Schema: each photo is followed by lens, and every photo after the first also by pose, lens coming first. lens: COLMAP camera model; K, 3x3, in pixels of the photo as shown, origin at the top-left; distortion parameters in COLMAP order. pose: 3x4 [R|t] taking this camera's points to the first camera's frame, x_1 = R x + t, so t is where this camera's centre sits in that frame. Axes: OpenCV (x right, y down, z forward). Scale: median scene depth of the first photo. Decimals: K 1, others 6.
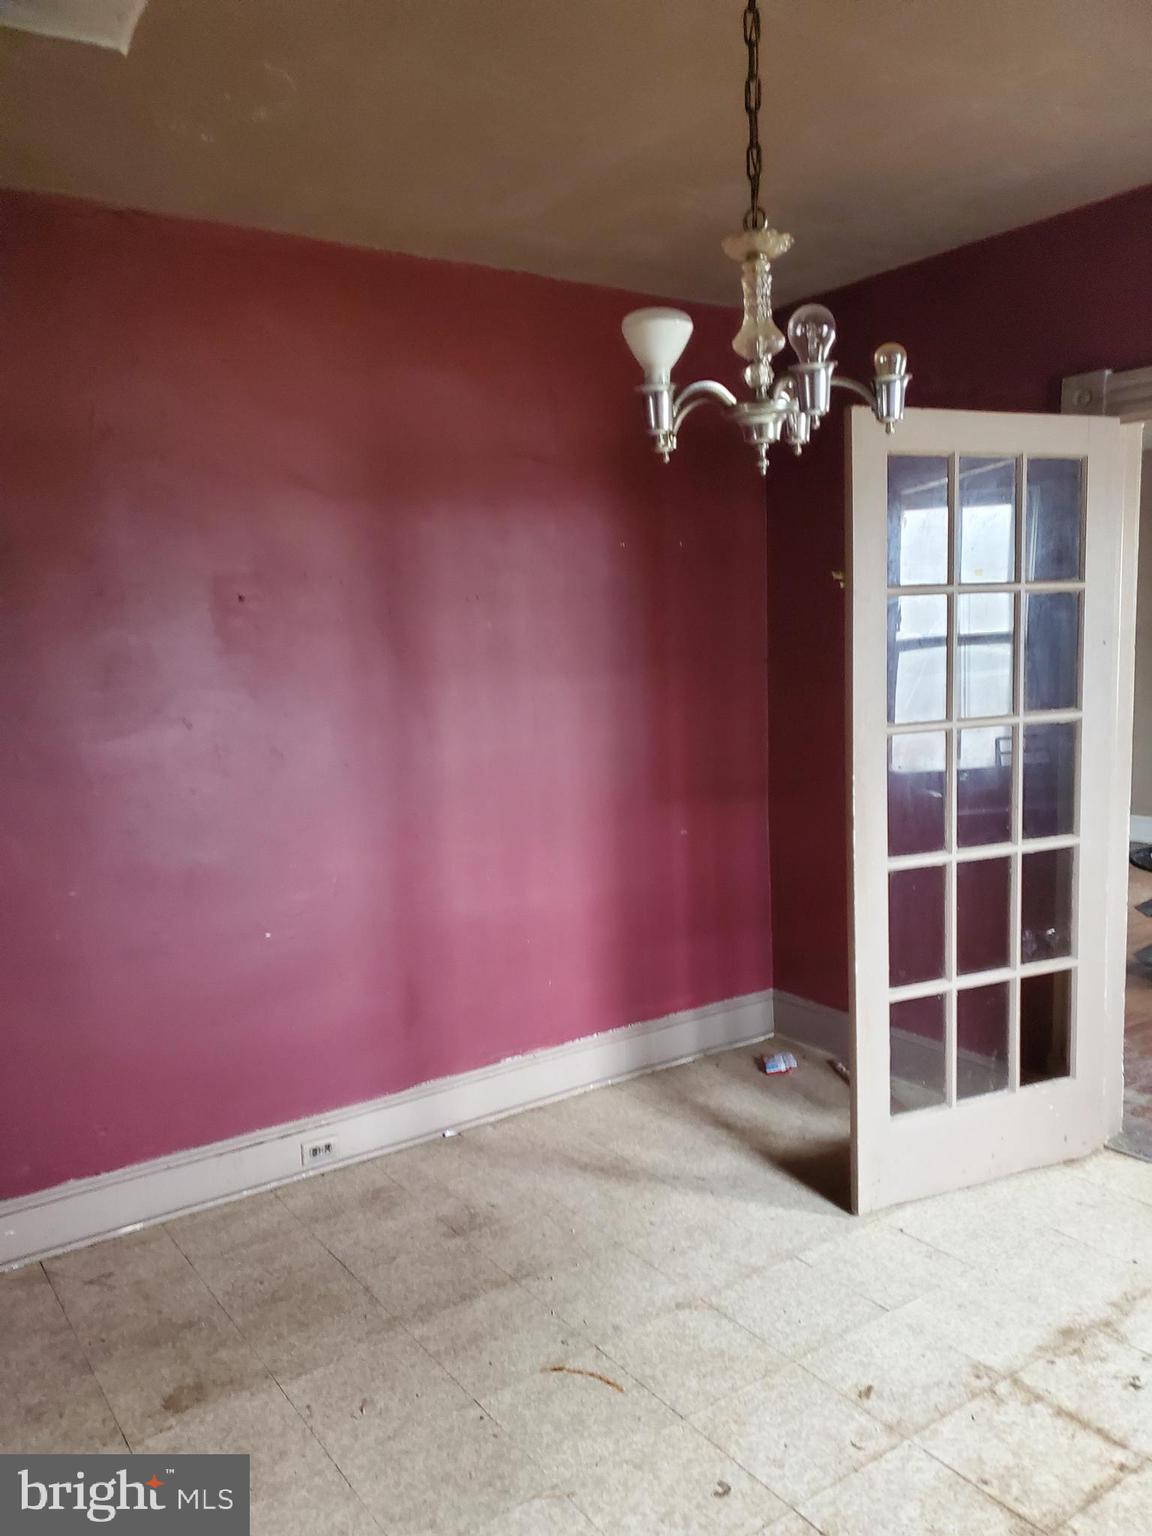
lens RADIAL K [[1160.0, 0, 578.3], [0, 1160.0, 768.0], [0, 0, 1]] dist [0.033022, -0.024476]
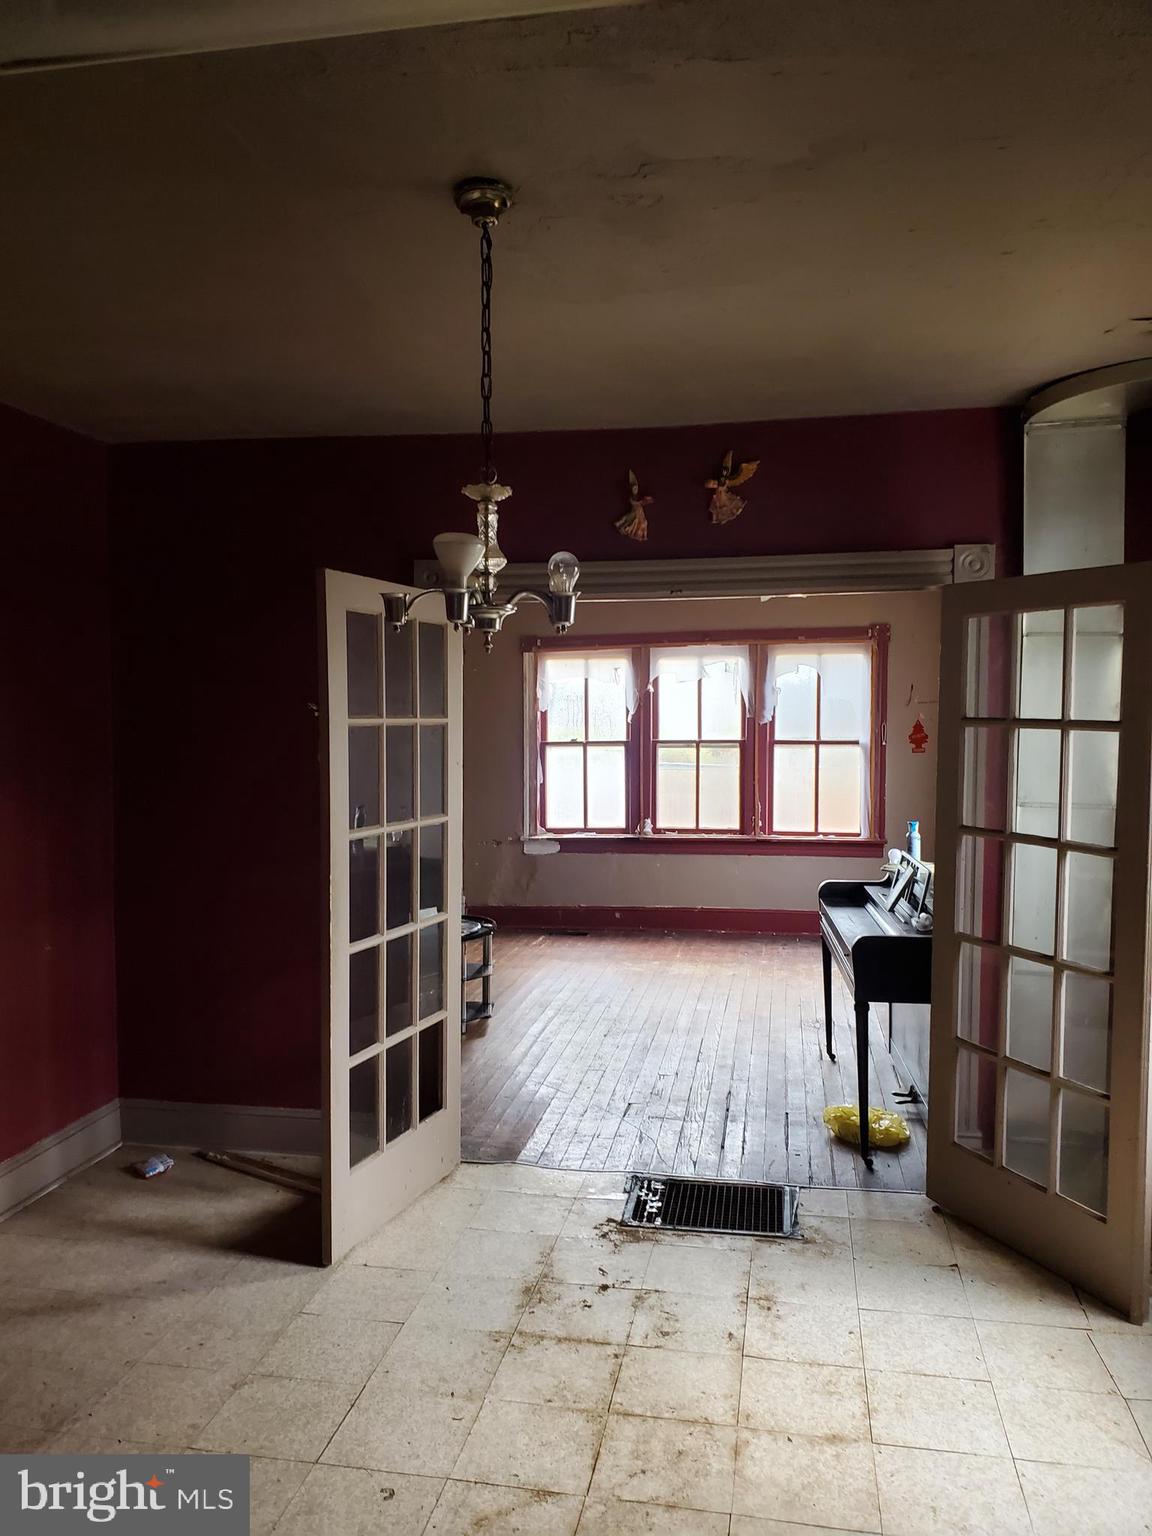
lens RADIAL K [[1160.0, 0, 561.8], [0, 1160.0, 774.2], [0, 0, 1]] dist [0.033022, -0.024476]
pose [[0.719678, 0.000893, 0.694307, -0.391066], [0.052685, 0.997046, -0.055893, -0.017596], [-0.692306, 0.076805, 0.717505, -0.010346]]
